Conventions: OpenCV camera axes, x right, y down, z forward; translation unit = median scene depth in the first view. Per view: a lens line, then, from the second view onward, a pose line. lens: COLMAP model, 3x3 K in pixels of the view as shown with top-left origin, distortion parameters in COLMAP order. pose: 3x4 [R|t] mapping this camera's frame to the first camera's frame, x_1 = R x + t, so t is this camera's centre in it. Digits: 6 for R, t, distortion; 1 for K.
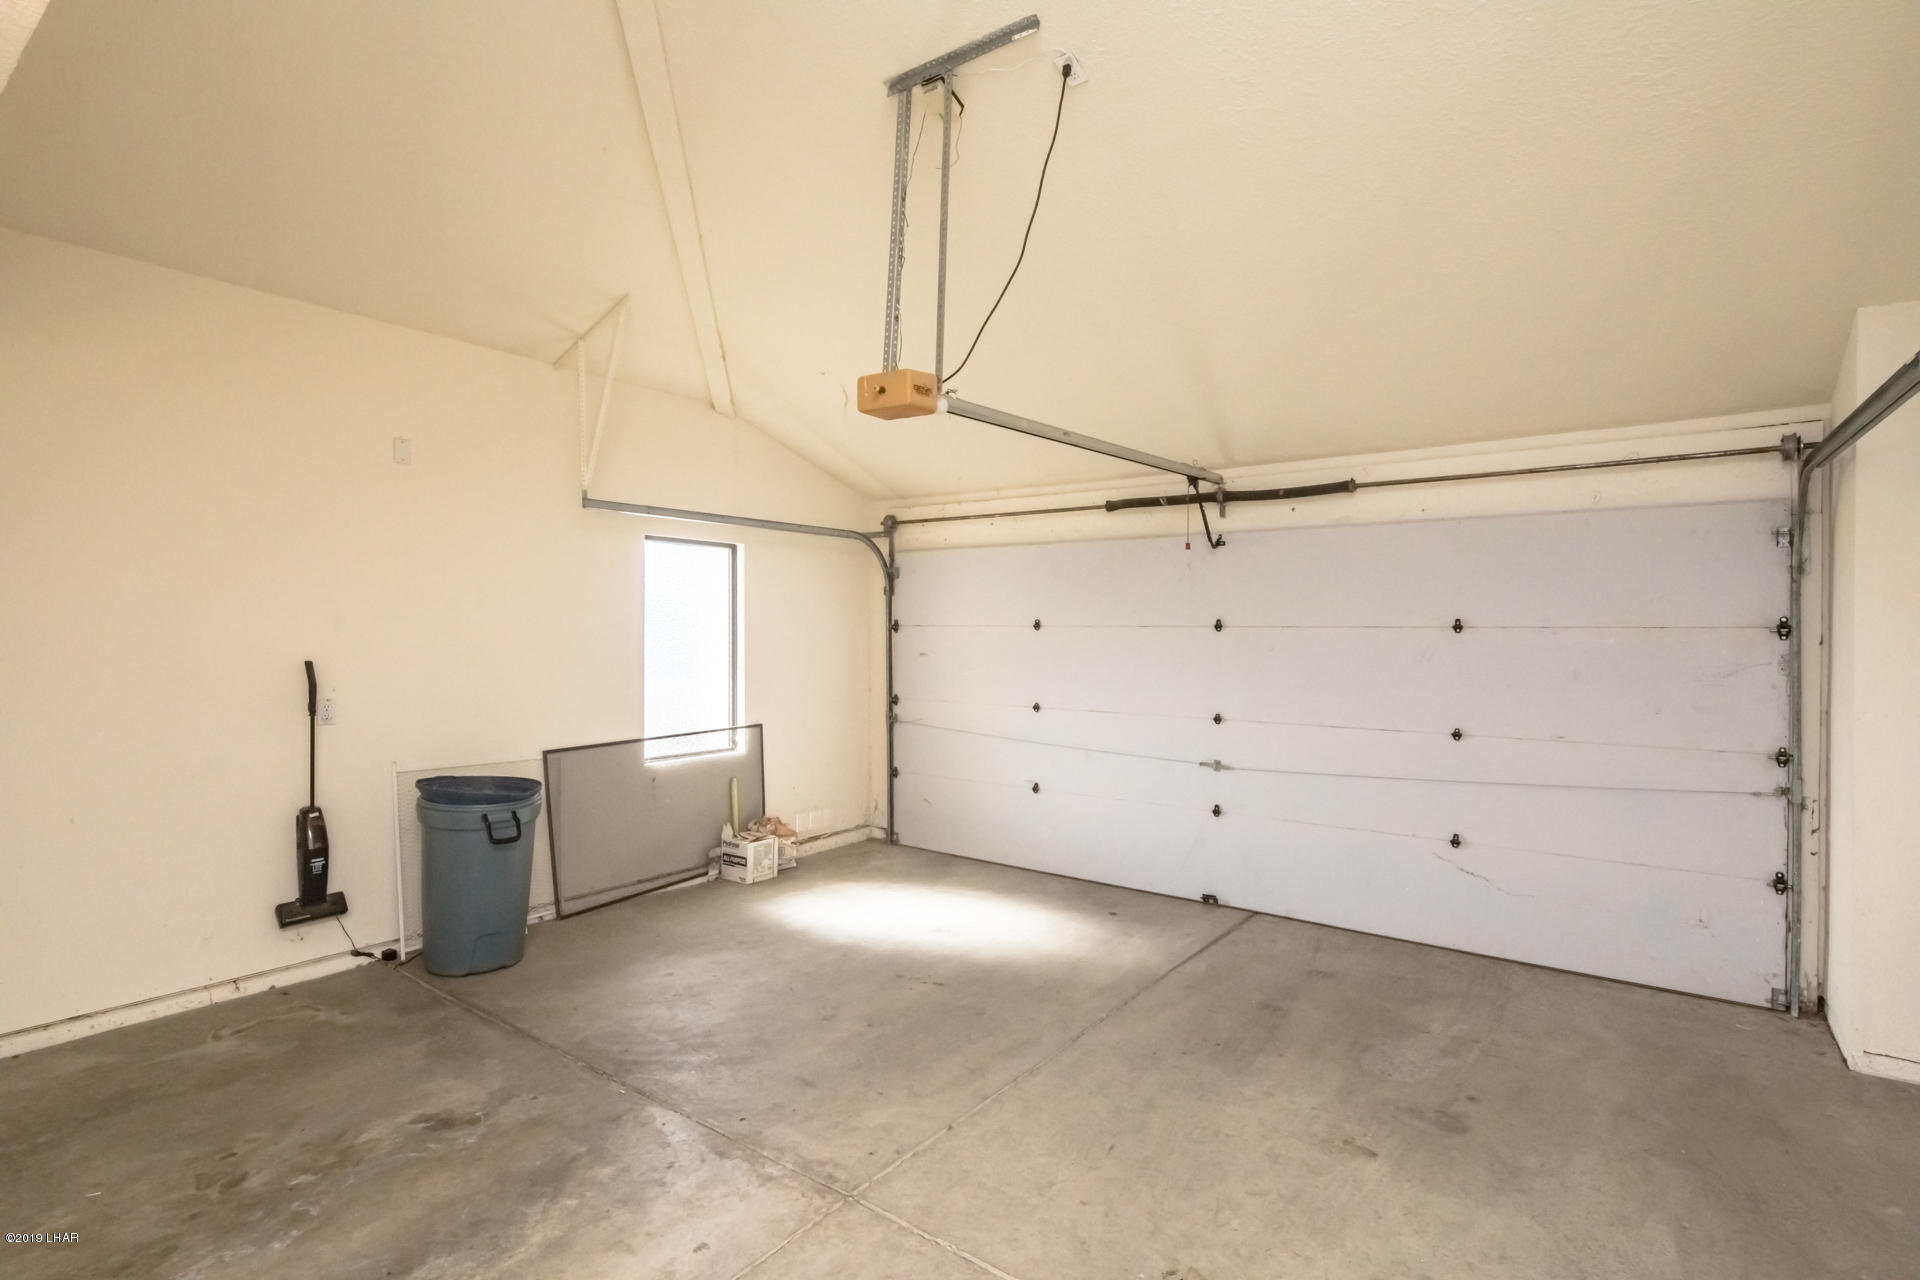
lens RADIAL K [[926.3, 0, 958.8], [0, 926.3, 627.0], [0, 0, 1]] dist [0.000234, 0.000282]
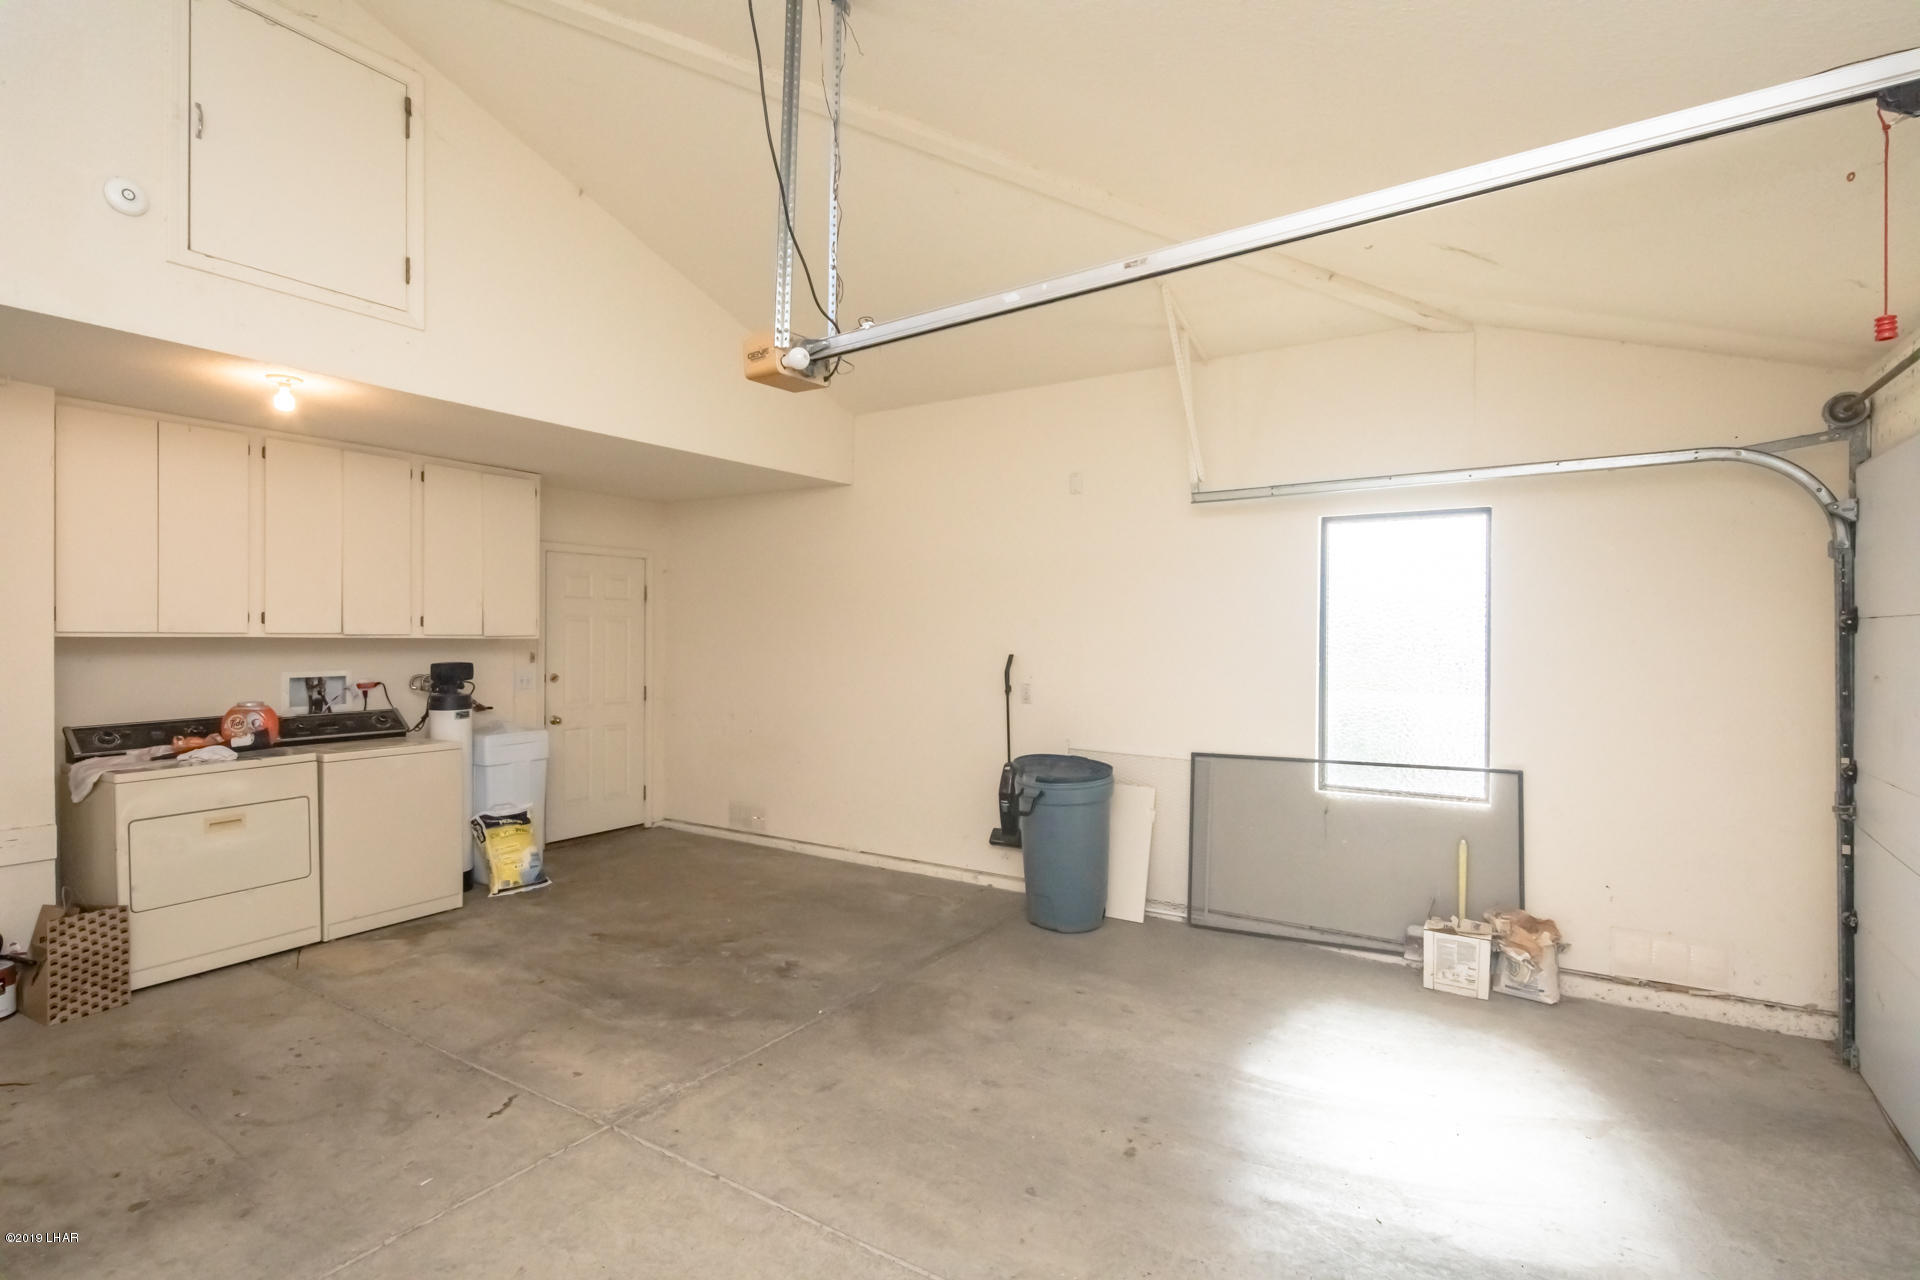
lens RADIAL K [[926.3, 0, 958.8], [0, 926.3, 627.0], [0, 0, 1]] dist [0.000234, 0.000282]
pose [[0.066283, -0.013240, -0.997713, 0.594397], [0.001235, 0.999912, -0.013187, 0.013264], [0.997800, -0.000358, 0.066294, 0.768664]]
